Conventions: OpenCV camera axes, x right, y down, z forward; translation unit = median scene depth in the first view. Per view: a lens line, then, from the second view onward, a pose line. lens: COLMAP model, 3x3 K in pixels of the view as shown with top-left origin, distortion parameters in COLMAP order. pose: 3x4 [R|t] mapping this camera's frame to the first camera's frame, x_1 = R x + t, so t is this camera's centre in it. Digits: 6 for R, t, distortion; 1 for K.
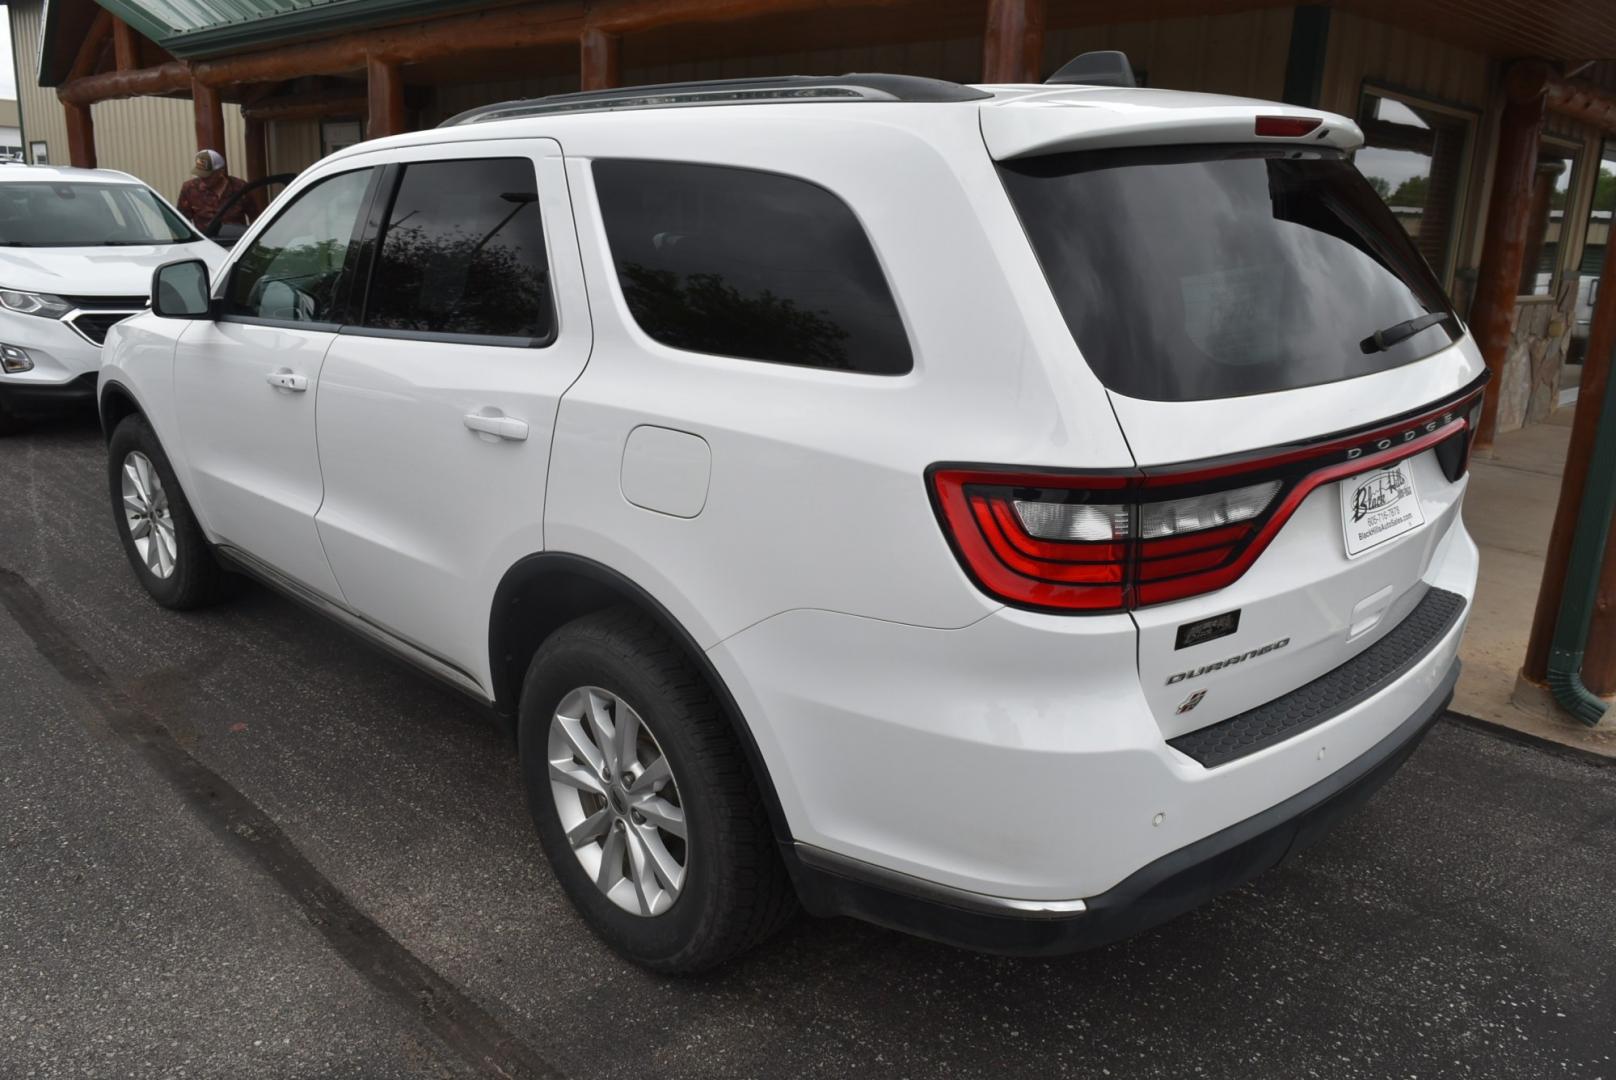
lens RADIAL K [[1244.8, 0, 800.5], [0, 1244.8, 538.9], [0, 0, 1]] dist [-0.023879, 0.012811]
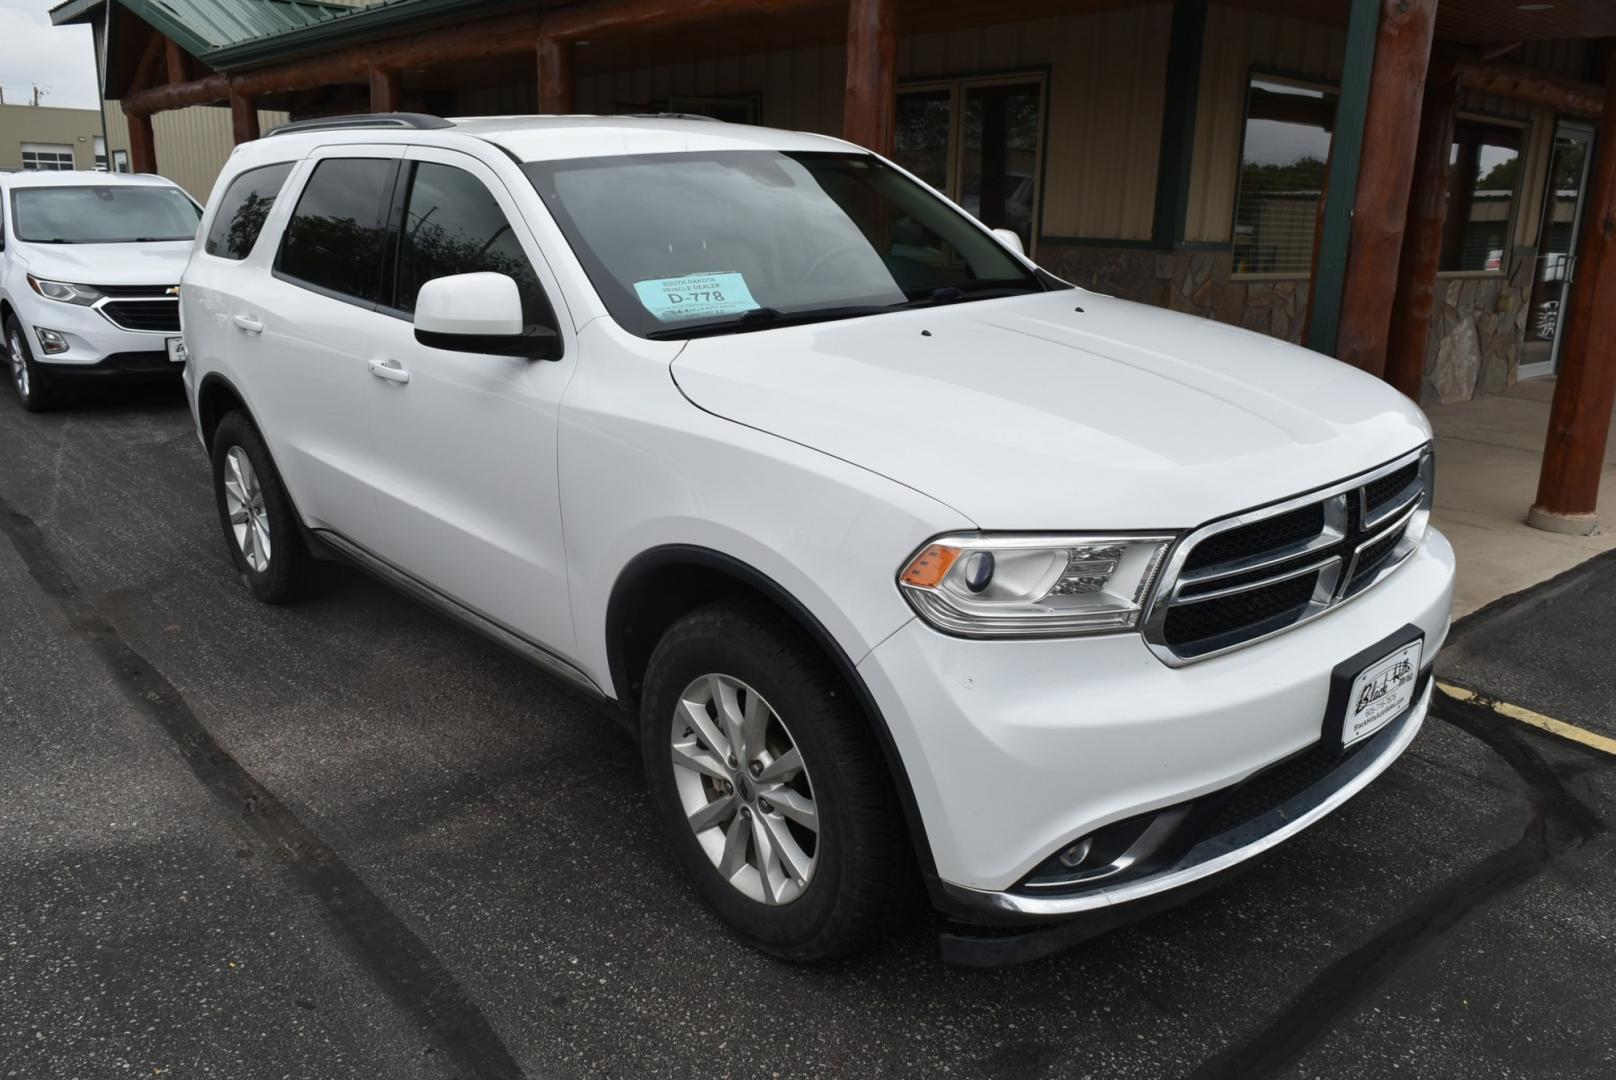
lens RADIAL K [[1244.8, 0, 800.5], [0, 1244.8, 538.9], [0, 0, 1]] dist [-0.023879, 0.012811]
pose [[0.997840, 0.001107, -0.065674, 0.125200], [-0.000891, 0.999994, 0.003321, 0.031212], [0.065678, -0.003256, 0.997836, -0.089649]]
